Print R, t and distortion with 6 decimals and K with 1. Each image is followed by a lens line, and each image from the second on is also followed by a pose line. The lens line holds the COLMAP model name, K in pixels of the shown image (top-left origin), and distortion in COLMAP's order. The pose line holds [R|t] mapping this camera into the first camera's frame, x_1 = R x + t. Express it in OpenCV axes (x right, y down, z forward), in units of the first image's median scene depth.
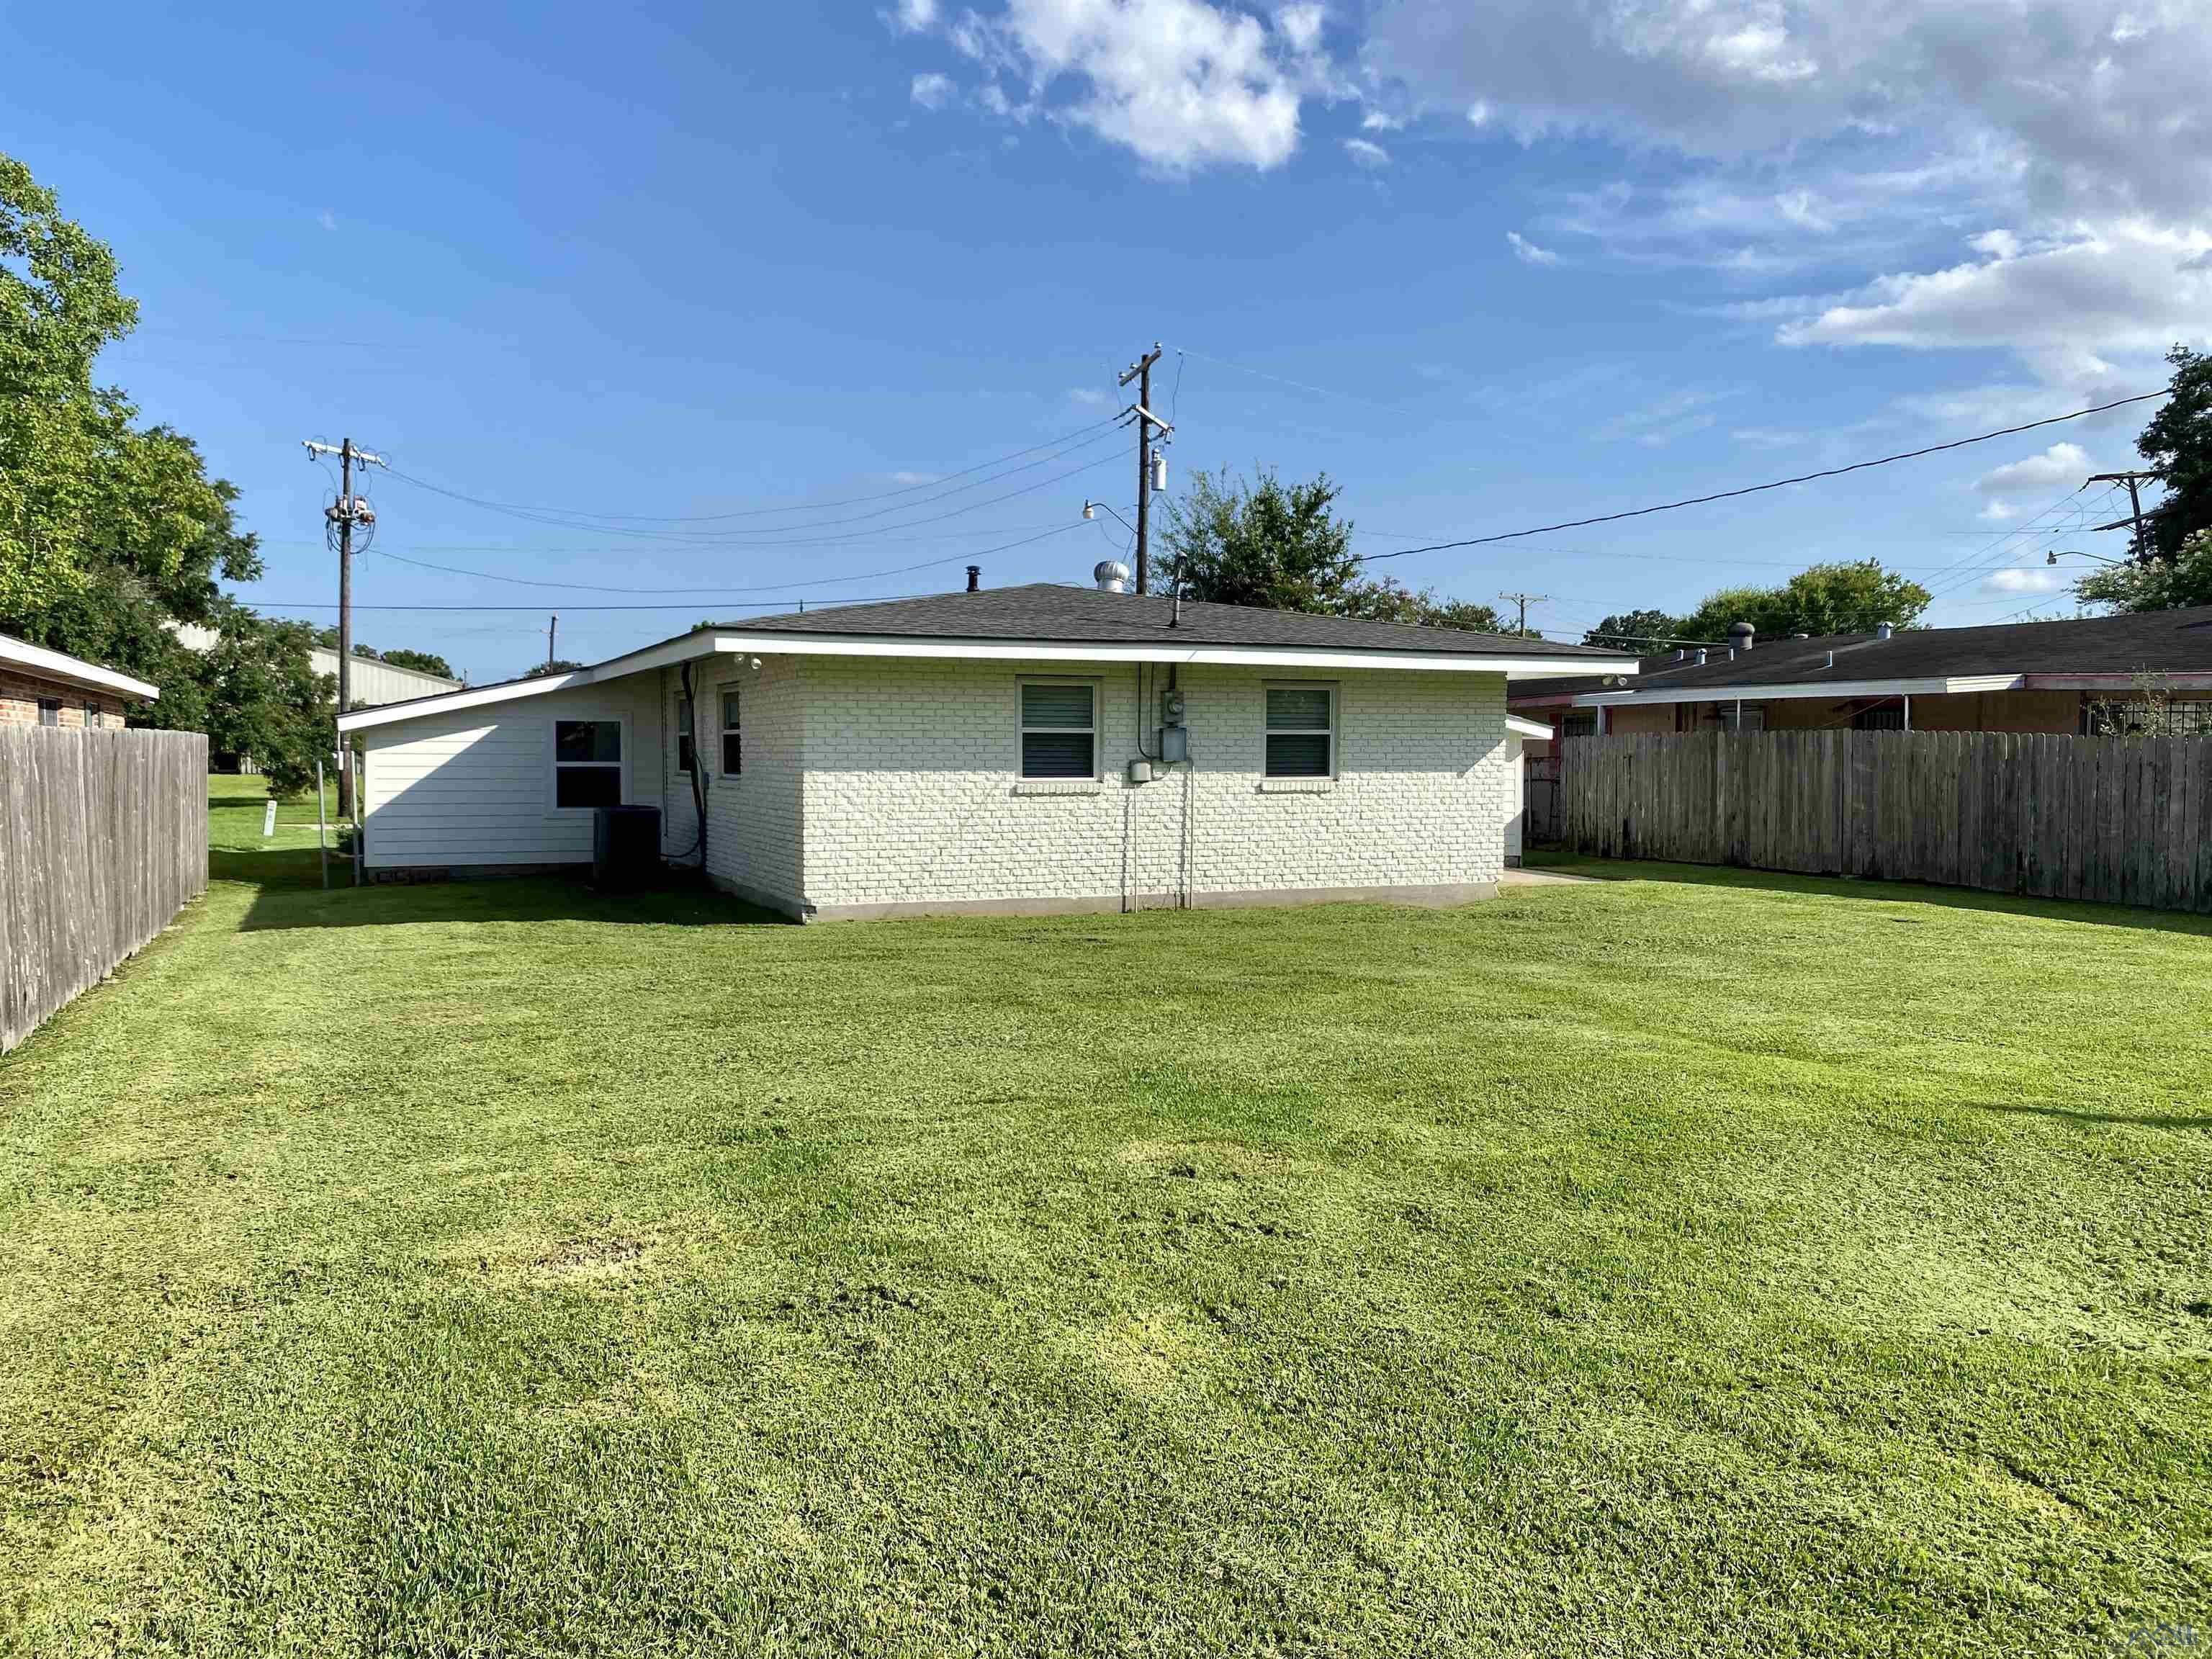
lens RADIAL K [[1689.7, 0, 1090.5], [0, 1689.7, 822.1], [0, 0, 1]] dist [0.038674, -0.051018]
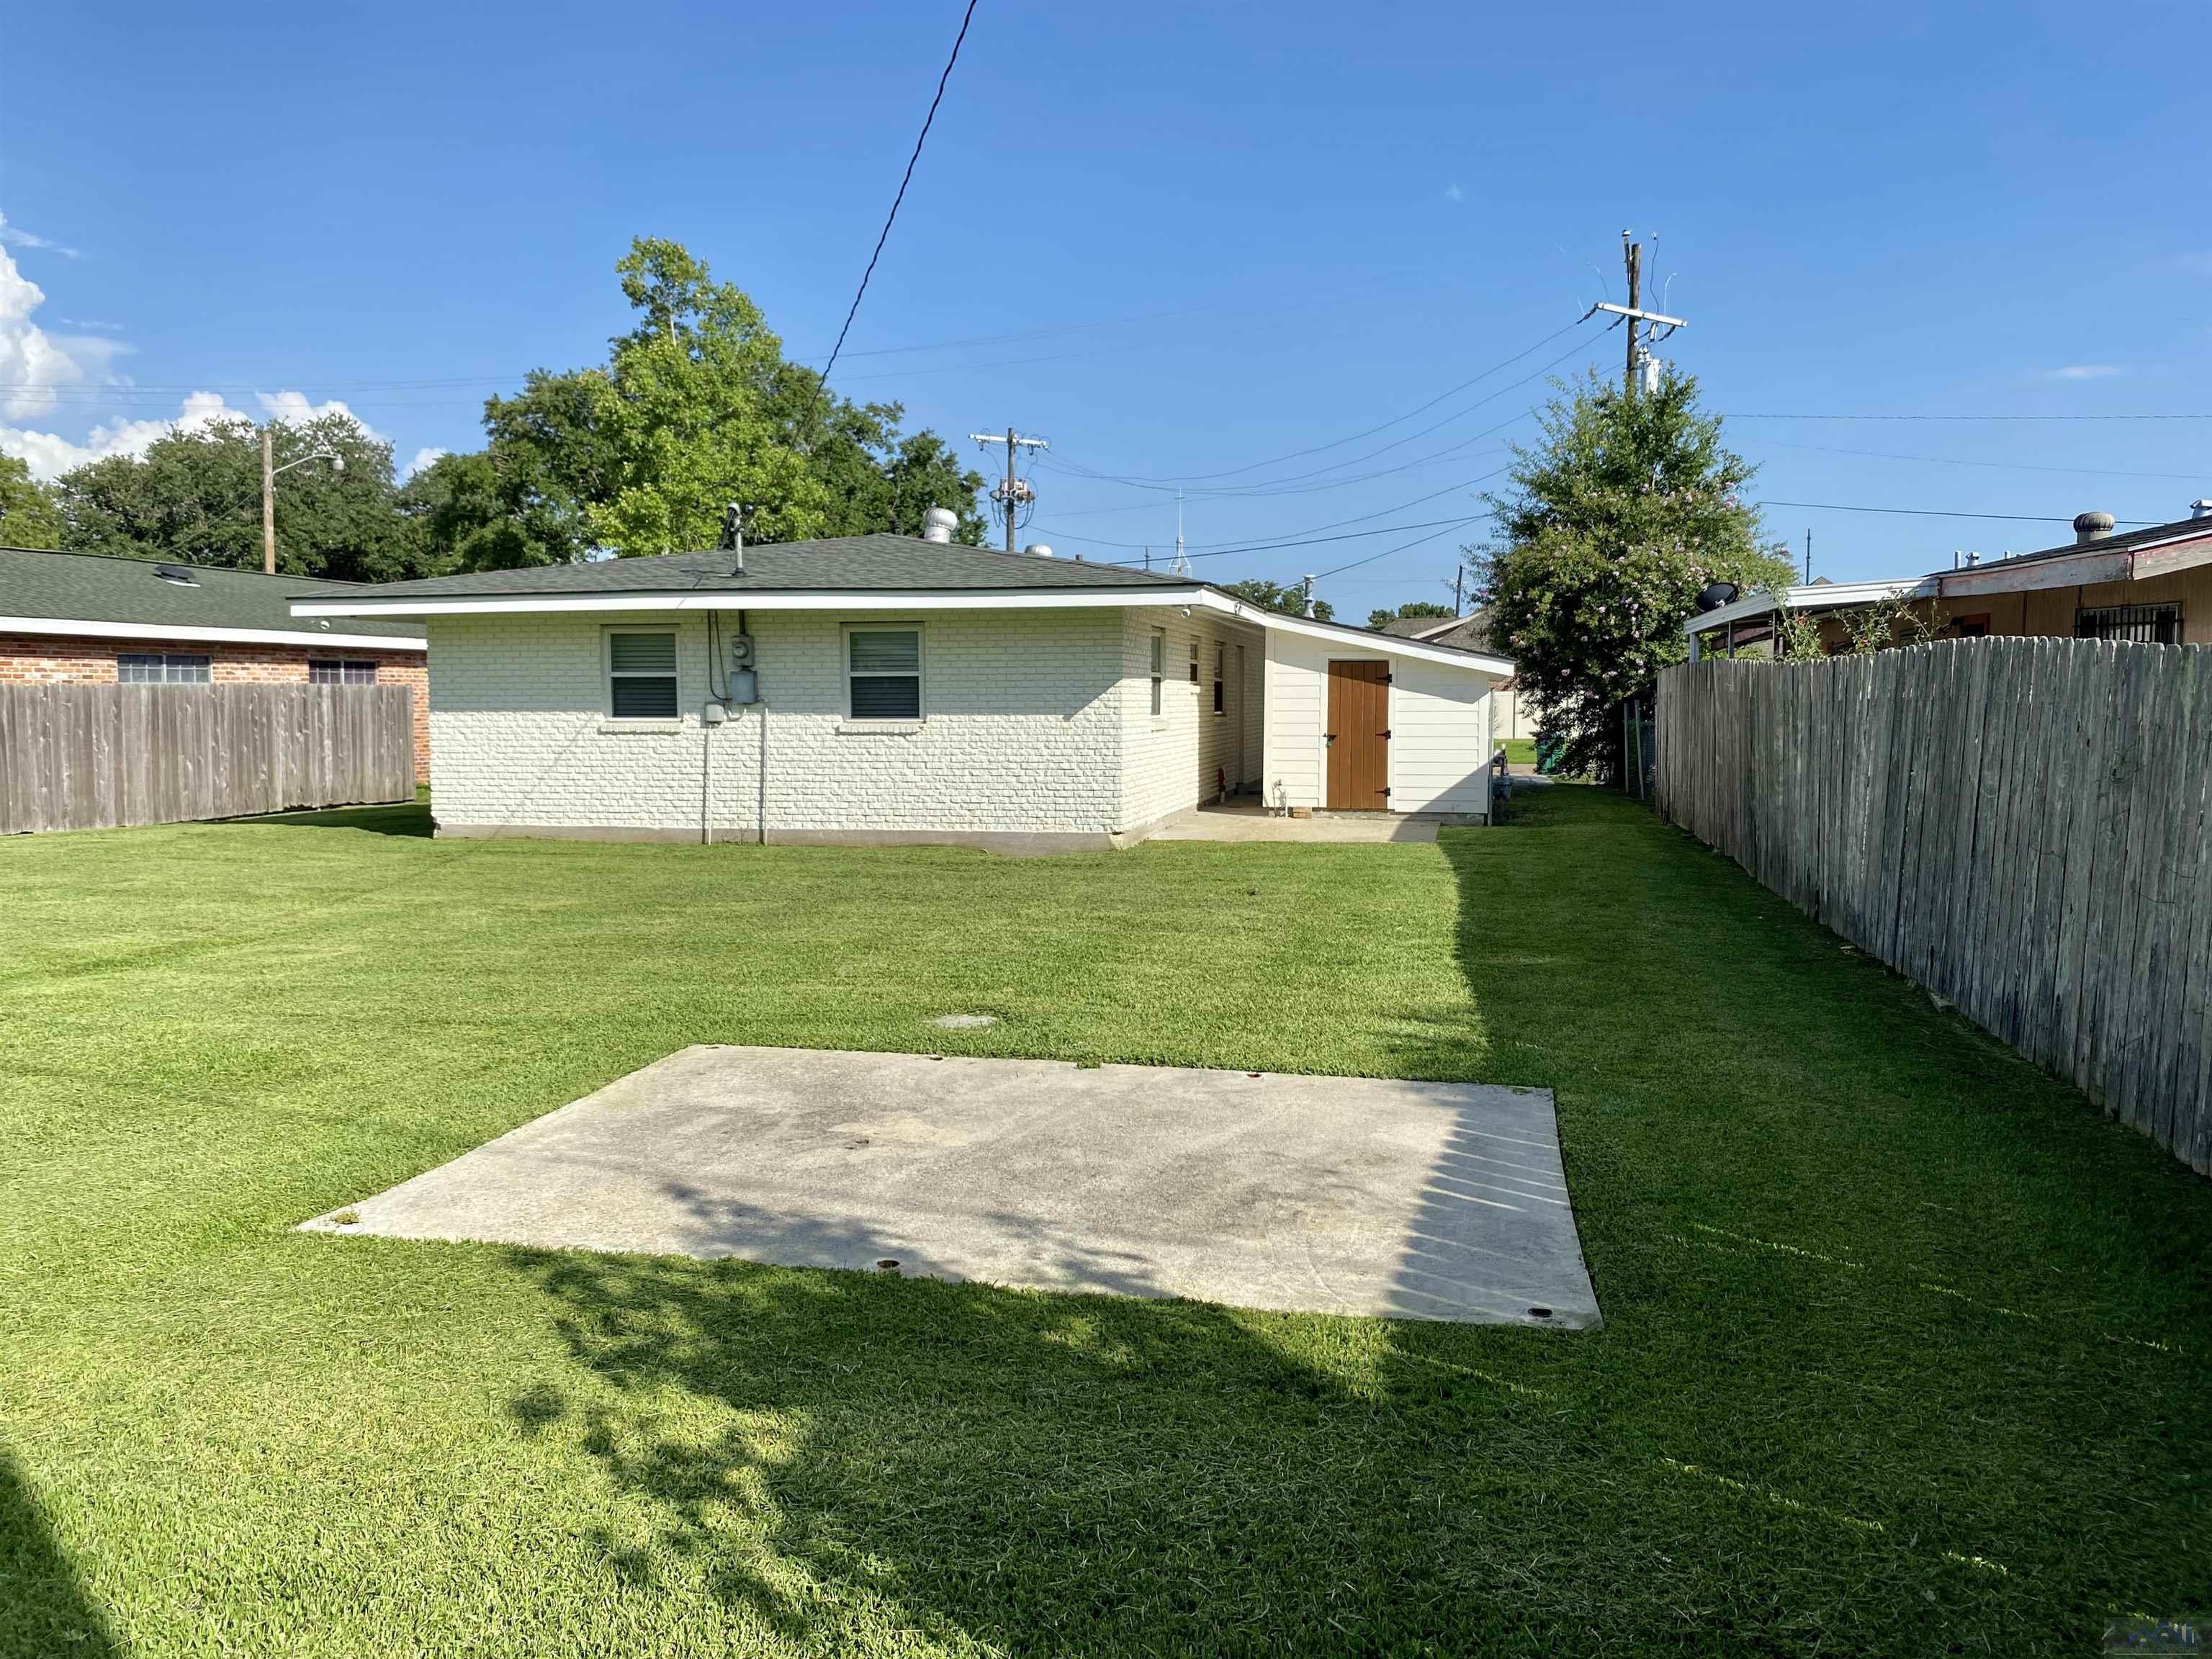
lens RADIAL K [[1689.7, 0, 1091.7], [0, 1689.7, 849.0], [0, 0, 1]] dist [0.038674, -0.051018]
pose [[0.804911, 0.047836, -0.591464, 0.851492], [-0.020021, 0.998367, 0.053500, -0.005902], [0.593058, -0.031221, 0.804554, 0.273905]]
